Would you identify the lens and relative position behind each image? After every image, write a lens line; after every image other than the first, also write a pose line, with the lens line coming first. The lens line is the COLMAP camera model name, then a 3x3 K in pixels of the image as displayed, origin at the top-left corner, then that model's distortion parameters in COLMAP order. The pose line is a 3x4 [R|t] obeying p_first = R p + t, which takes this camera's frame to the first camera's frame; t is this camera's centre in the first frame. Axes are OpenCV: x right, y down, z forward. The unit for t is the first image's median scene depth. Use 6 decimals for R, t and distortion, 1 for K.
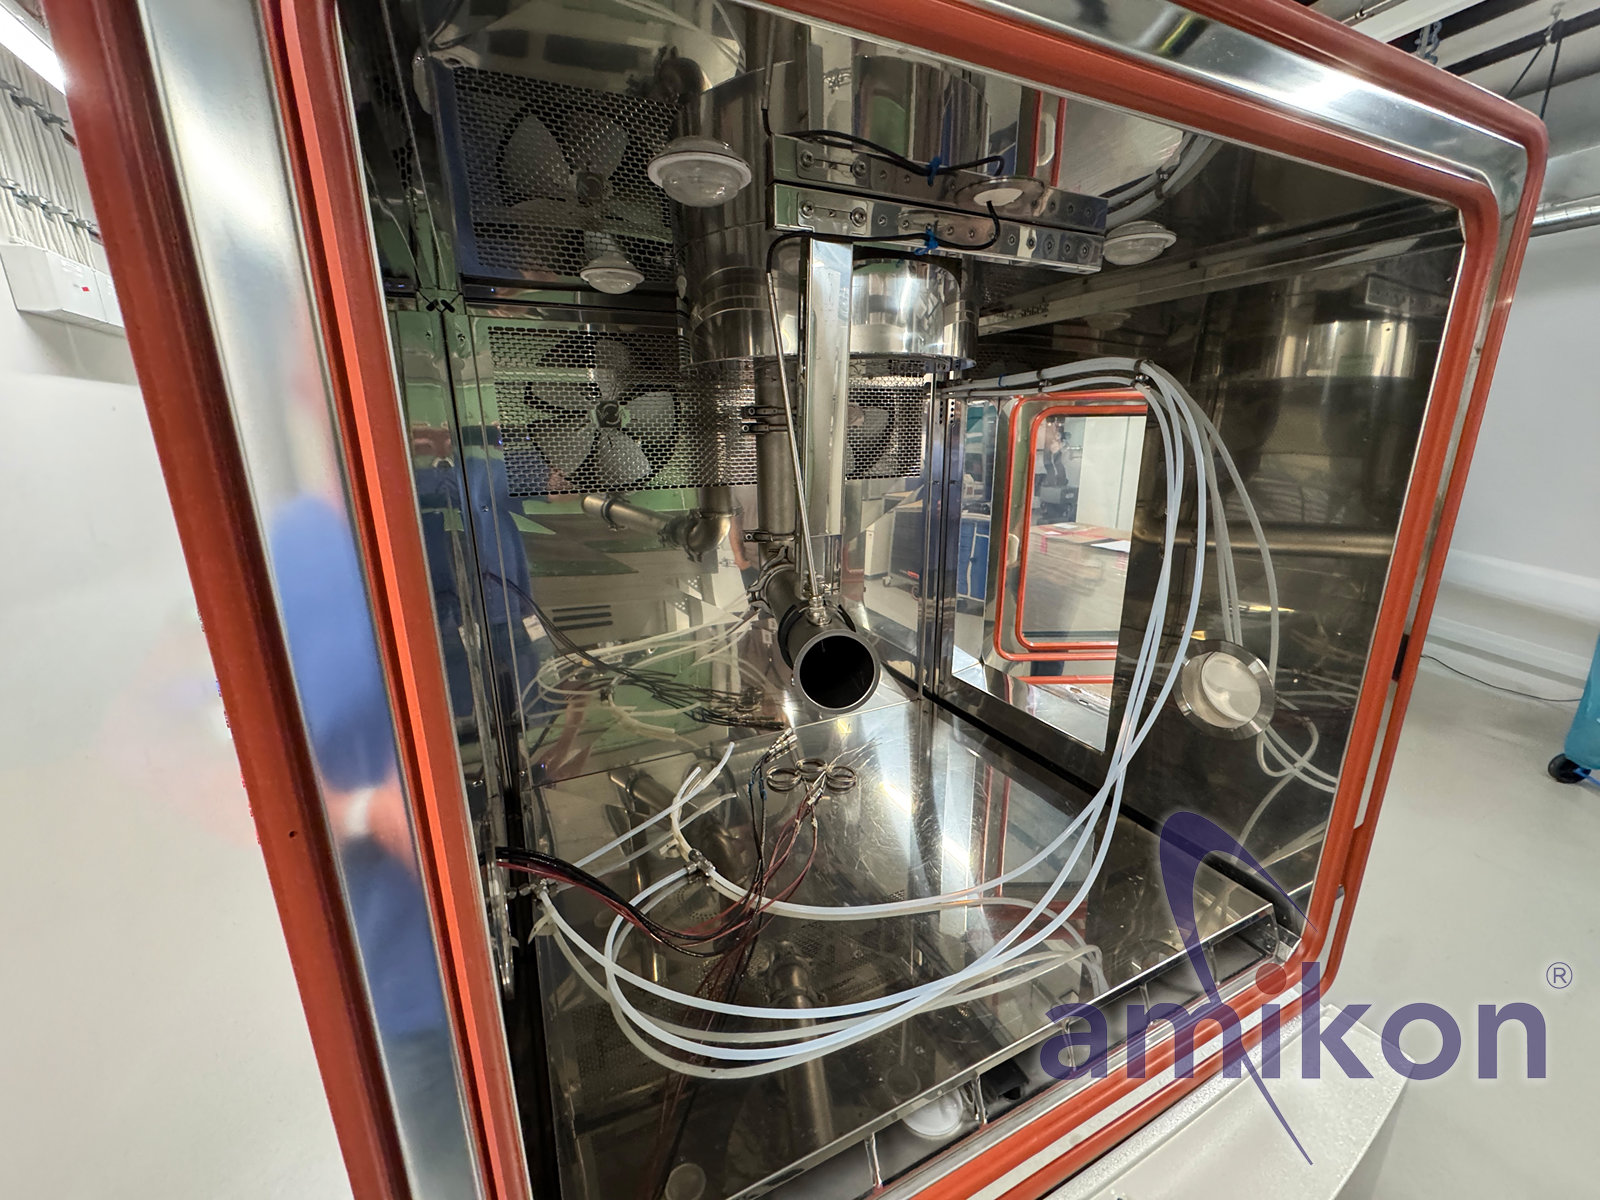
lens RADIAL K [[637.3, 0, 800.0], [0, 637.3, 600.0], [0, 0, 1]] dist [-0.002124, -0.000043]
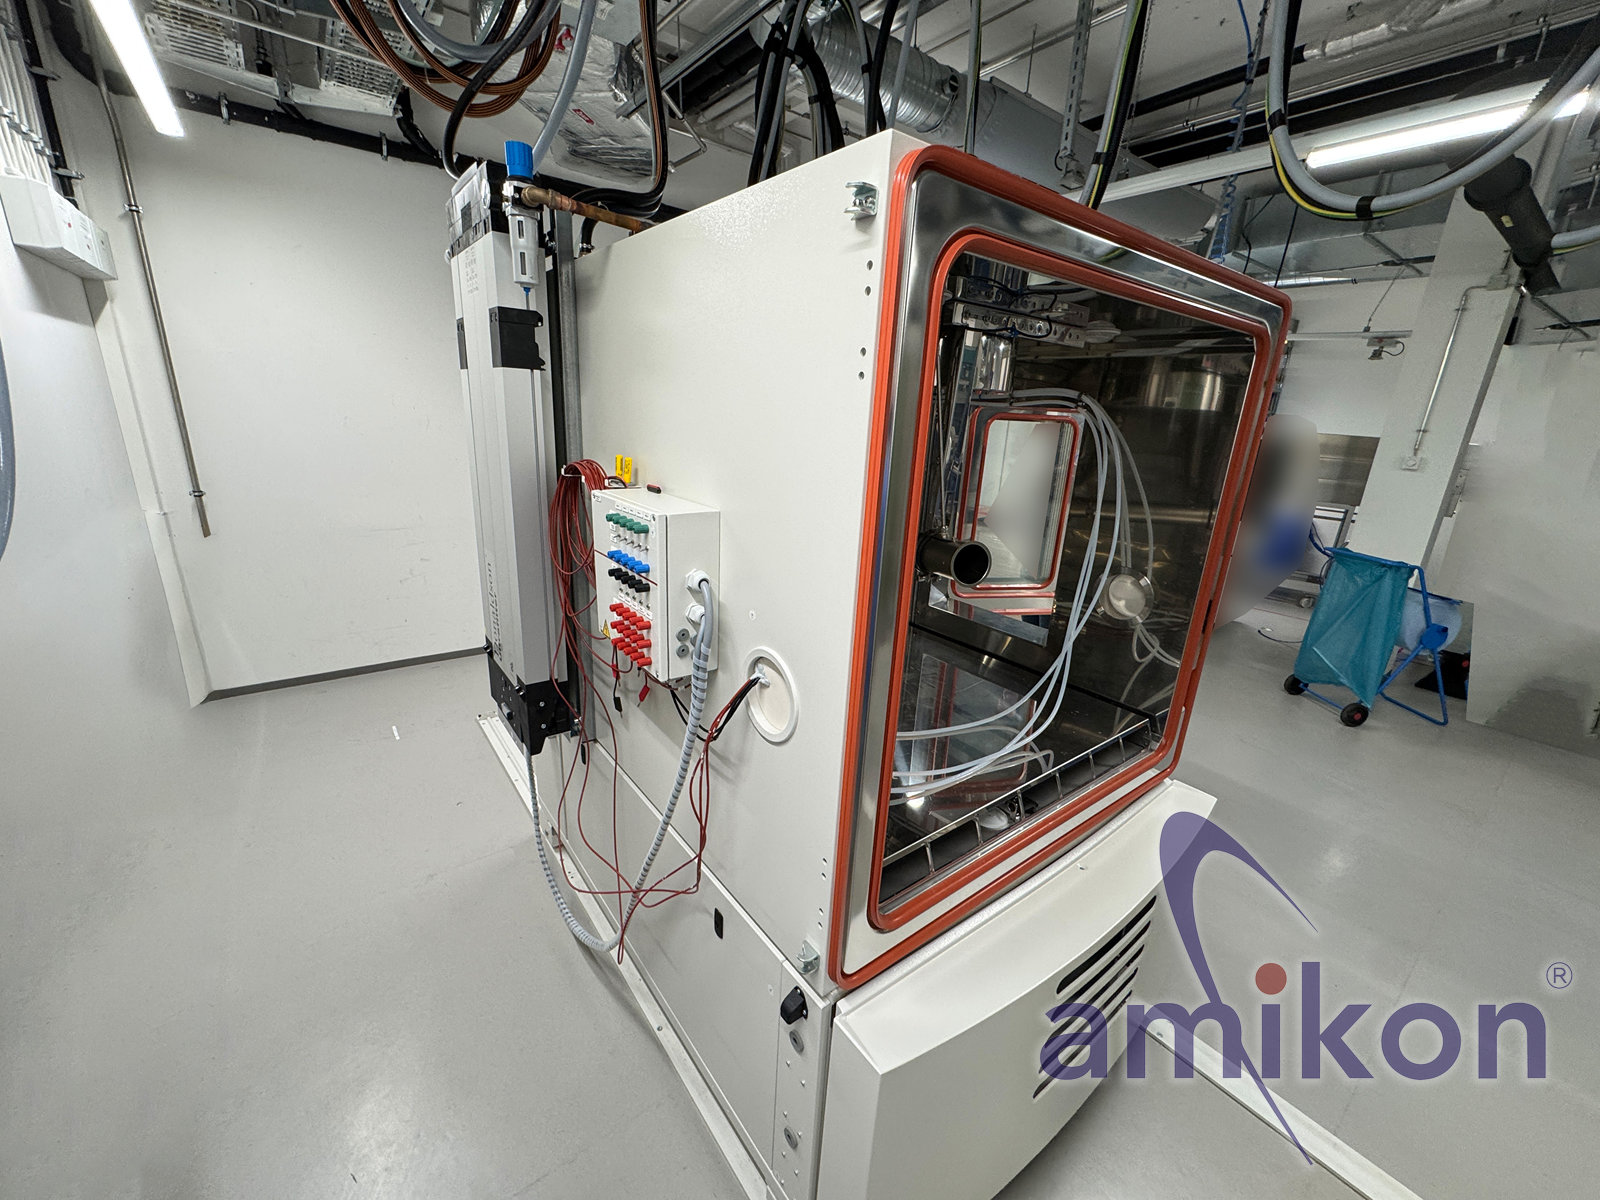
lens RADIAL K [[636.3, 0, 800.0], [0, 636.3, 600.0], [0, 0, 1]] dist [0.000887, 0.000028]
pose [[0.977713, -0.002280, 0.209936, -0.489237], [-0.005060, 0.999395, 0.034416, 0.091592], [-0.209887, -0.034712, 0.977109, -0.428230]]
